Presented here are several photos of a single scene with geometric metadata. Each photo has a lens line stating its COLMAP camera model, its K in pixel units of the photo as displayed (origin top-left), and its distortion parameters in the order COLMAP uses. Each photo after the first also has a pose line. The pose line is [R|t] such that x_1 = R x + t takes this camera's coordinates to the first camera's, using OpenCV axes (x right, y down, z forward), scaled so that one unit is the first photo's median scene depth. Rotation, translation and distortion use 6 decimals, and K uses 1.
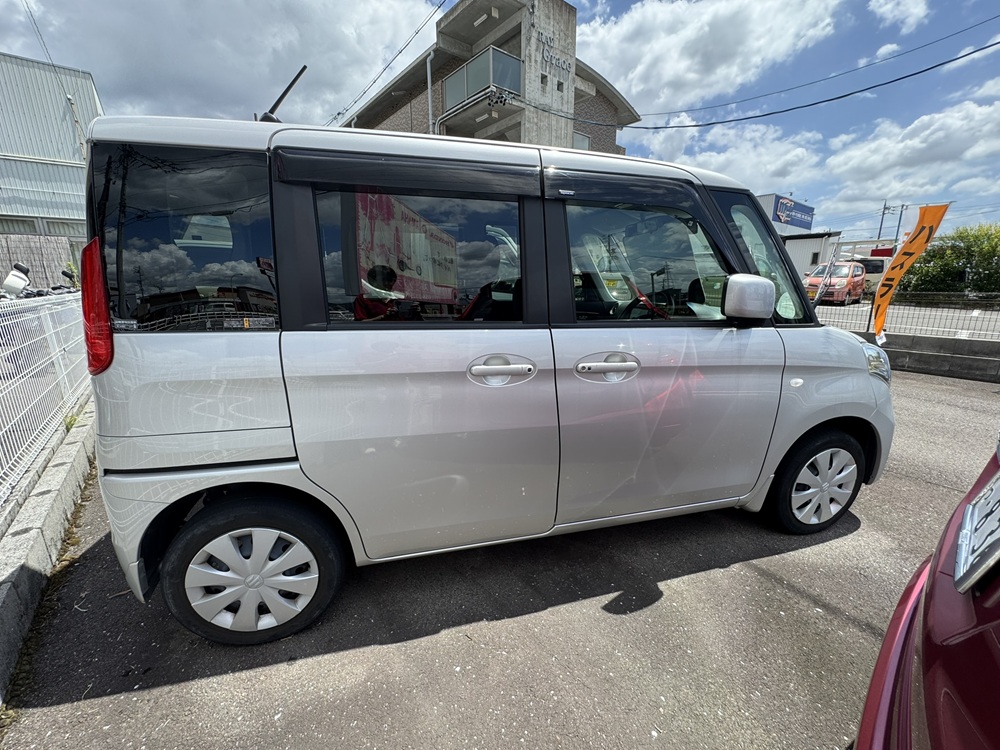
lens RADIAL K [[412.7, 0, 500.8], [0, 412.7, 378.3], [0, 0, 1]] dist [-0.003243, -0.000074]
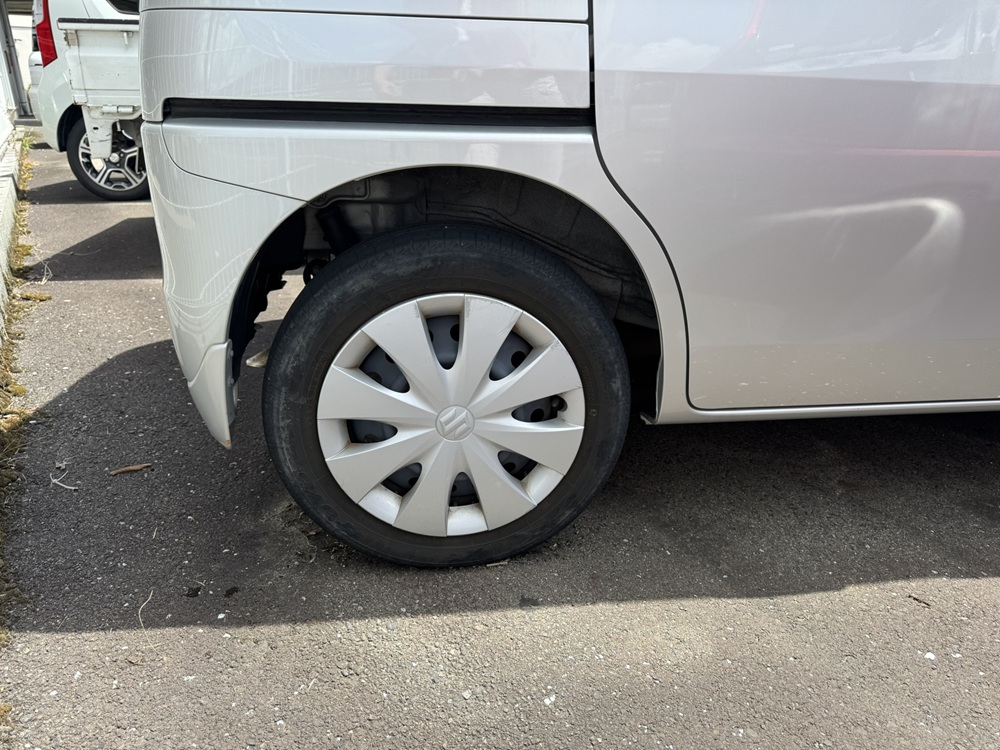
lens RADIAL K [[712.6, 0, 501.8], [0, 712.6, 375.9], [0, 0, 1]] dist [0.011345, -0.001746]
pose [[0.991731, 0.052480, -0.117112, -0.460989], [-0.036614, 0.990341, 0.133733, 0.338164], [0.122999, -0.128340, 0.984073, 0.257729]]
